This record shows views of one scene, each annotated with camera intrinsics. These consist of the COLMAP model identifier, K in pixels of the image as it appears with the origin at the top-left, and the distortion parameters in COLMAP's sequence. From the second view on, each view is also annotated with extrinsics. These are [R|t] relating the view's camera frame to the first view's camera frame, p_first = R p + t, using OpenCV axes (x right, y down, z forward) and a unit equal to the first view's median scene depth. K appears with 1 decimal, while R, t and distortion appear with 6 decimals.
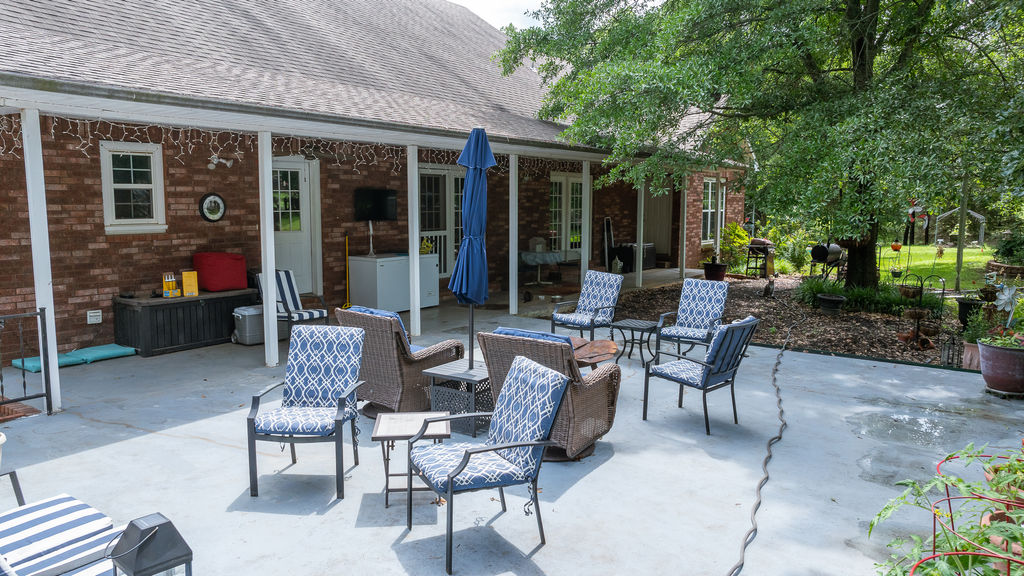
lens RADIAL K [[721.9, 0, 512.4], [0, 721.9, 288.2], [0, 0, 1]] dist [-0.006780, -0.000664]
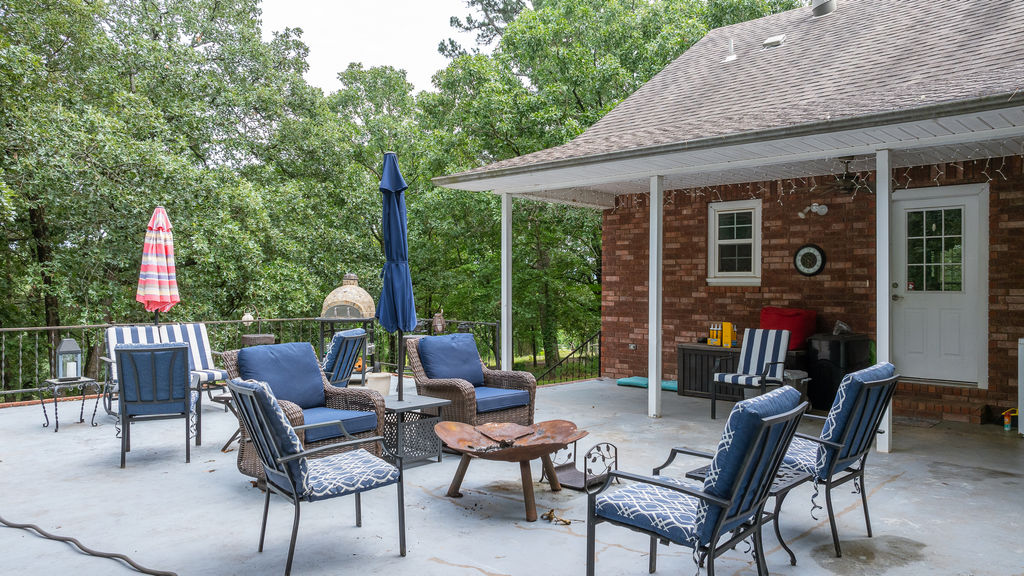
lens RADIAL K [[721.9, 0, 512.8], [0, 721.9, 286.5], [0, 0, 1]] dist [-0.006780, -0.000664]
pose [[-0.150609, -0.002672, -0.988590, 0.568308], [-0.126640, 0.991810, 0.016613, -0.049997], [0.980448, 0.127697, -0.149714, 0.825363]]
